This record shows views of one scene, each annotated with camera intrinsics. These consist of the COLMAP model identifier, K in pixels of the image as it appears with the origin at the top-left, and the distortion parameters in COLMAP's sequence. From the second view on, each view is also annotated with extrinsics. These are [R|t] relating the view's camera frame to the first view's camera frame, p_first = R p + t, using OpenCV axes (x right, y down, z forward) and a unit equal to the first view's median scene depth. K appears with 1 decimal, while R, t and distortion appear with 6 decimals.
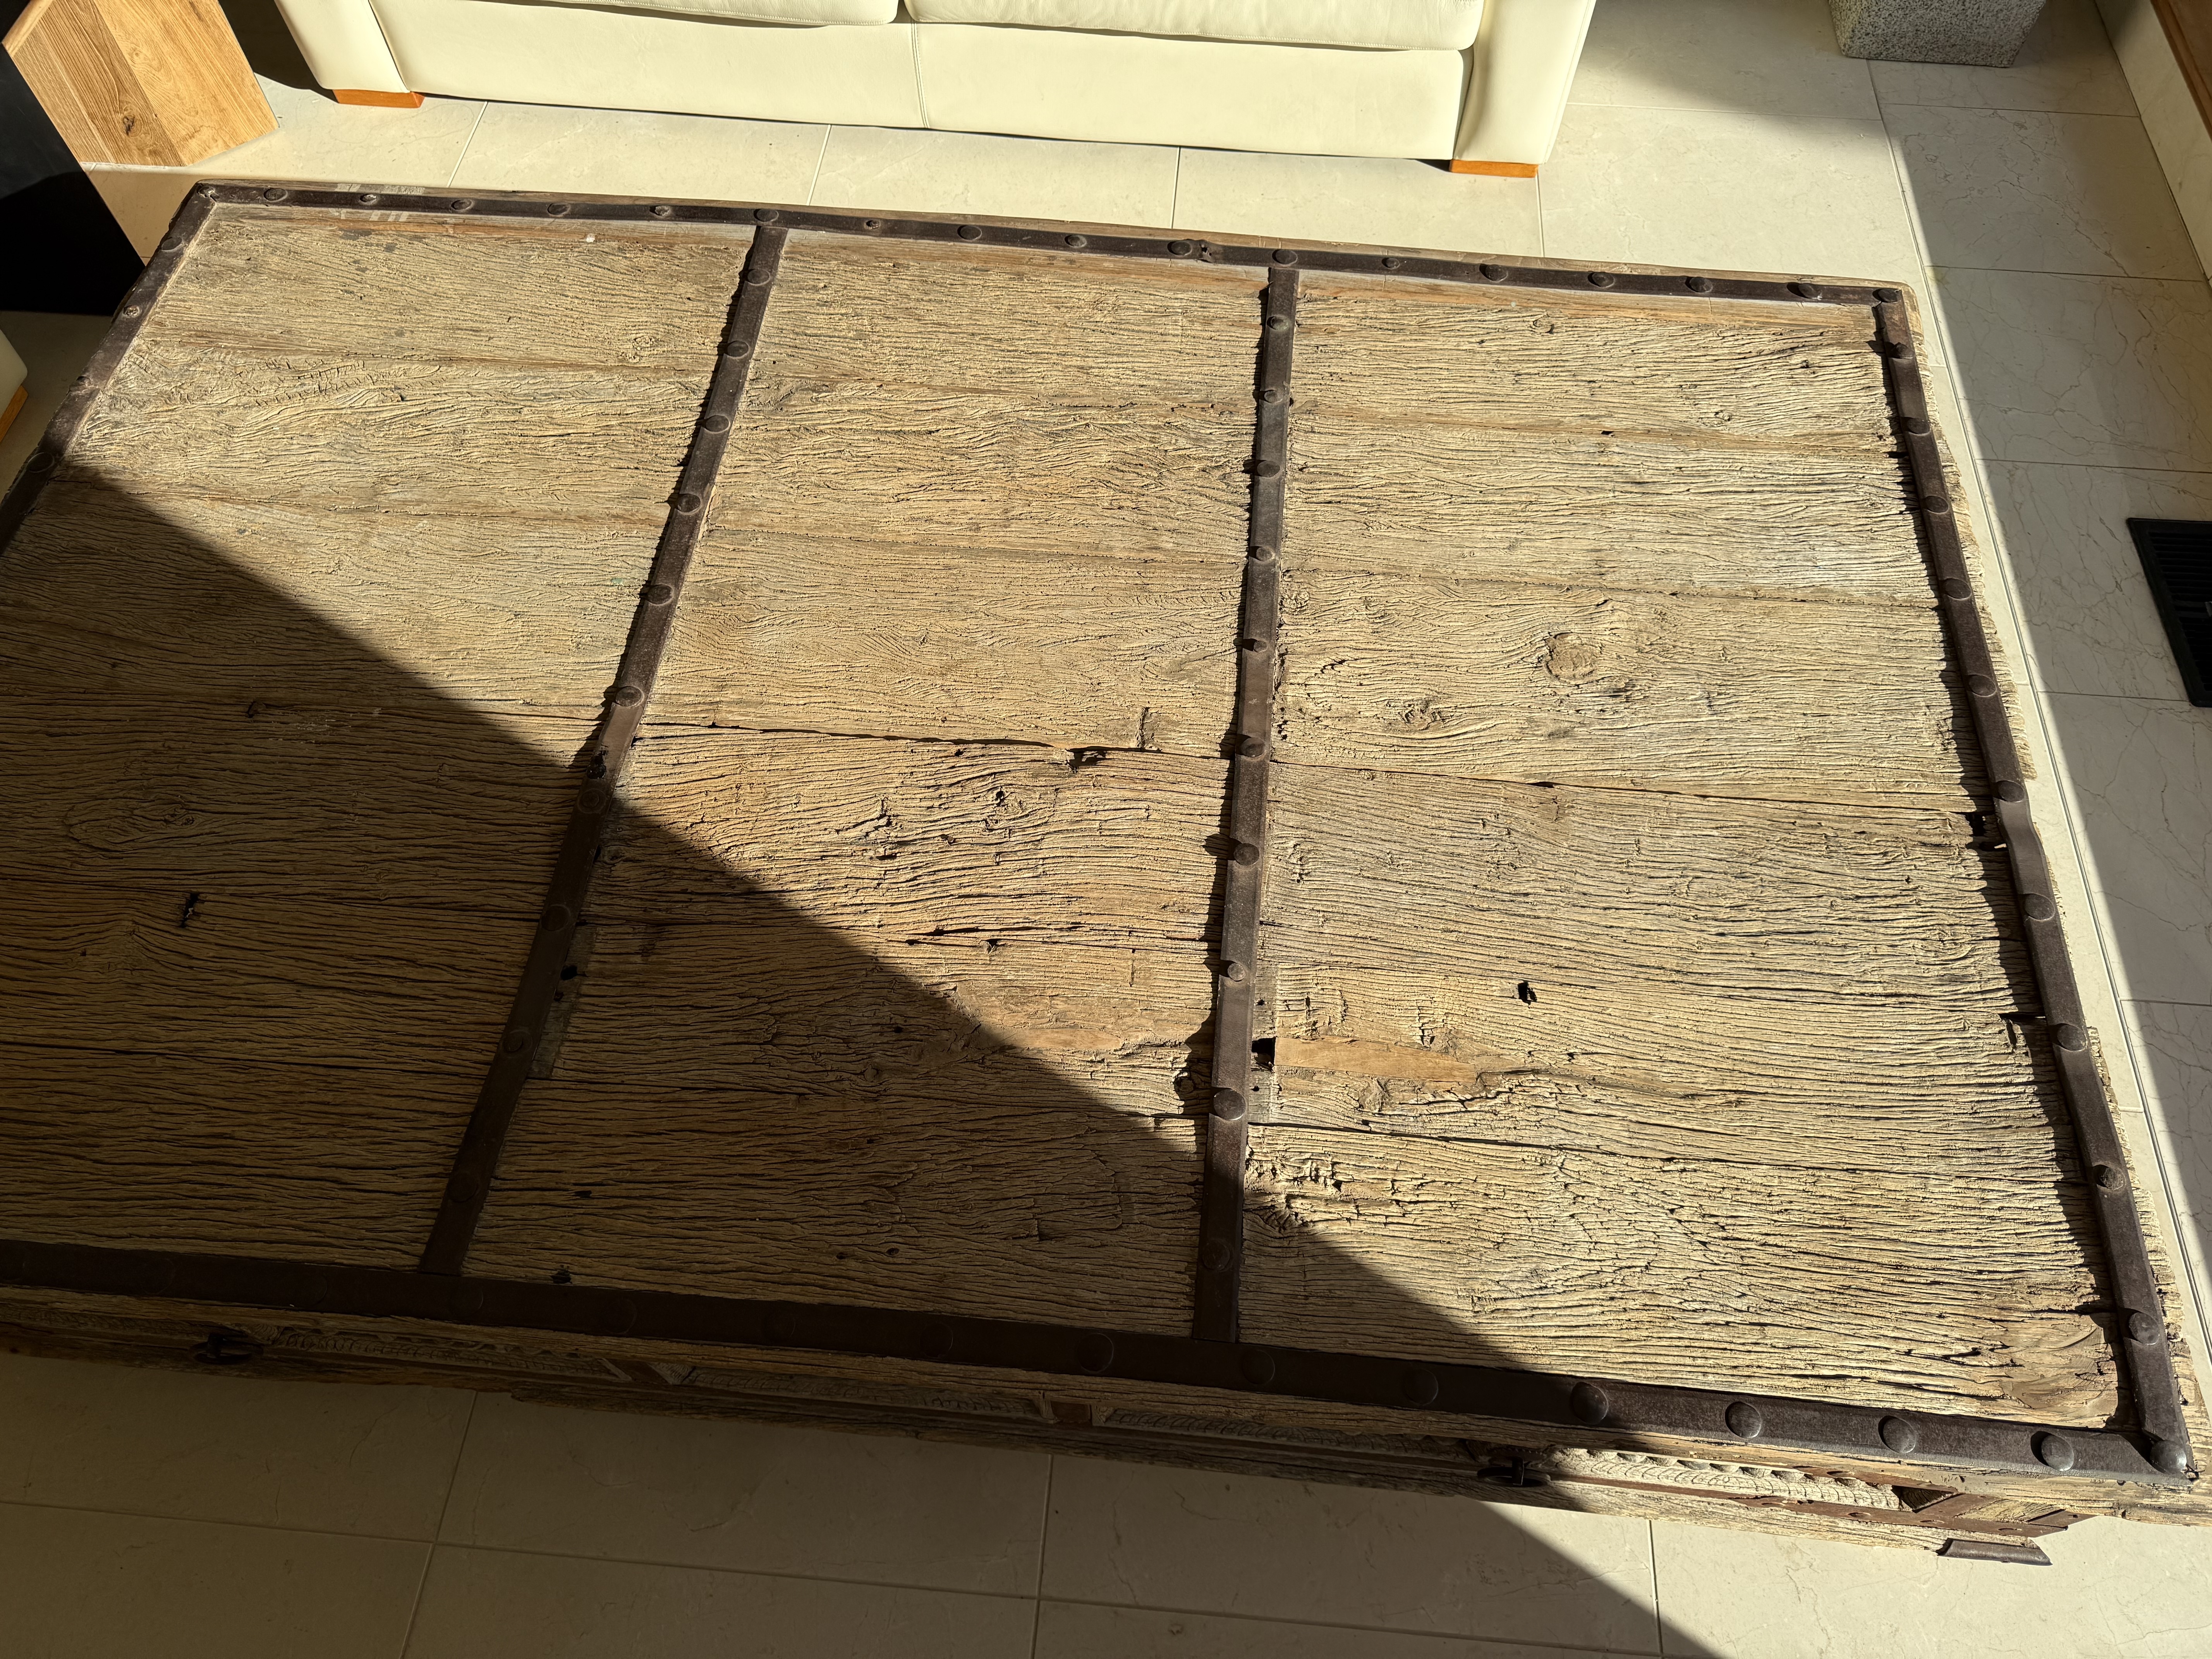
lens RADIAL K [[1547.7, 0, 1106.0], [0, 1547.7, 829.5], [0, 0, 1]] dist [0.159729, -0.274335]
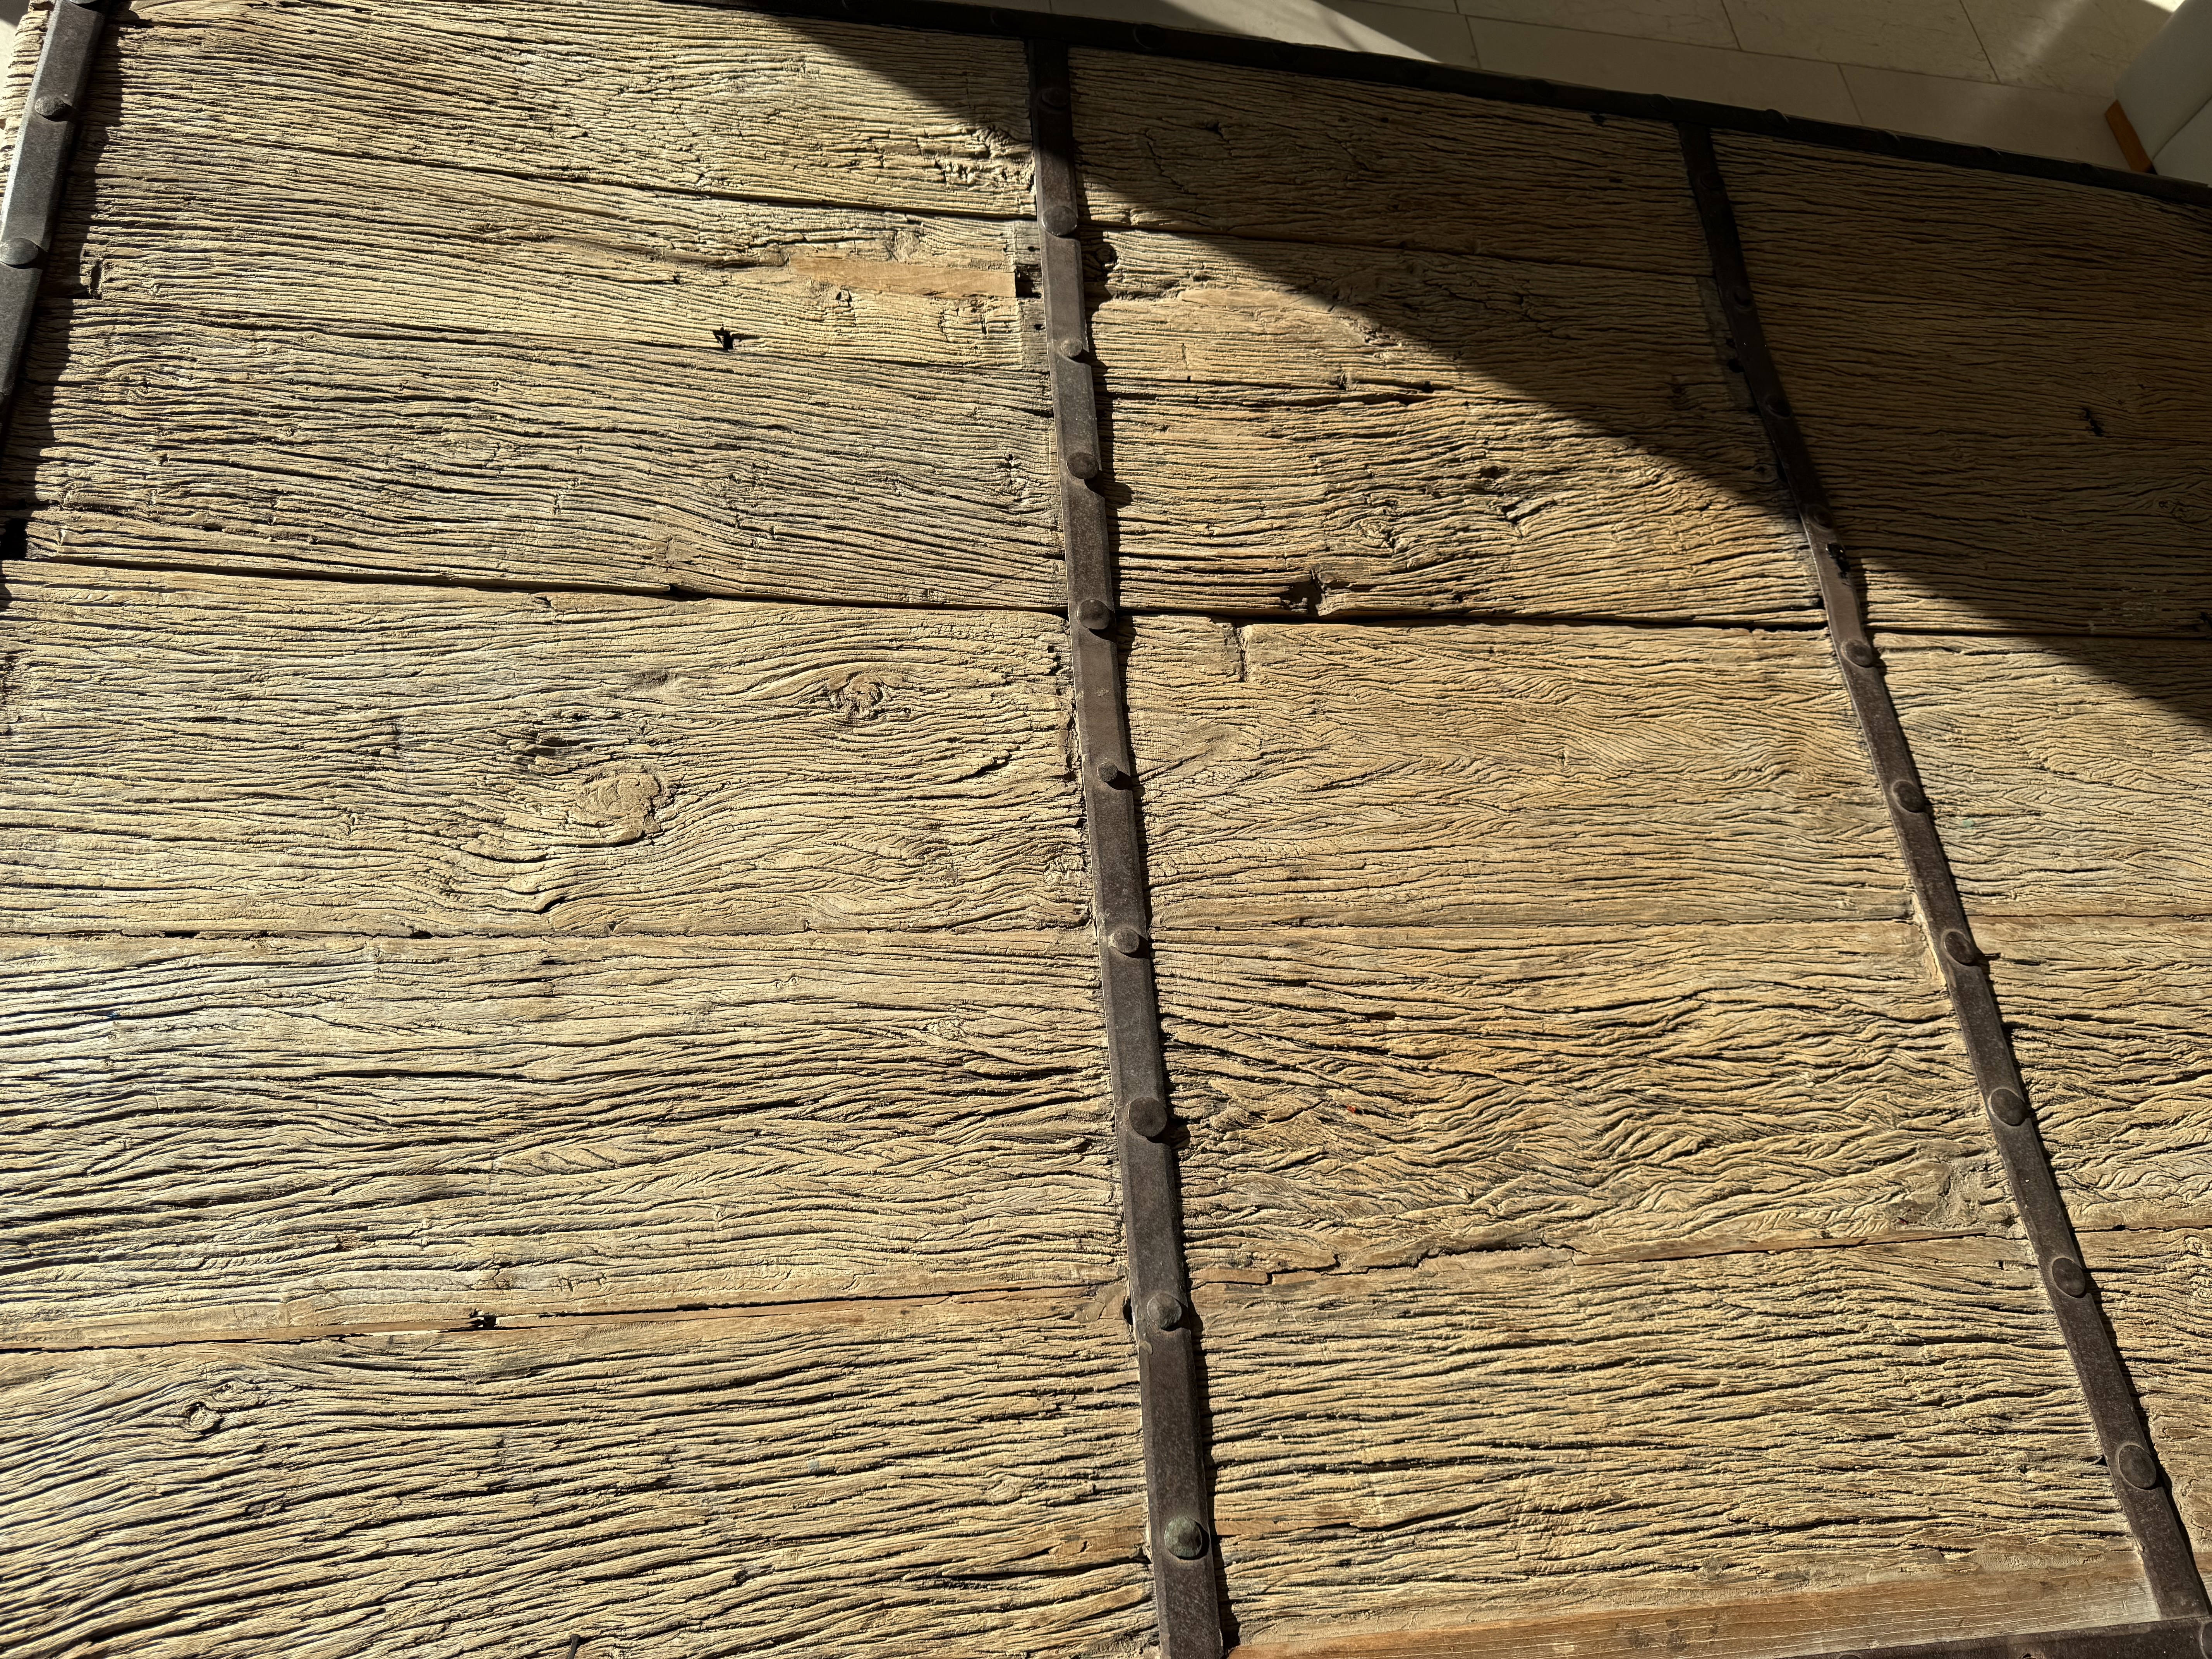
lens RADIAL K [[1576.3, 0, 1106.0], [0, 1576.3, 829.5], [0, 0, 1]] dist [0.074153, -0.097633]
pose [[-0.961223, 0.071955, -0.266220, 0.300037], [-0.261163, -0.547555, 0.794970, -0.711544], [-0.088568, 0.833670, 0.545115, 0.699556]]
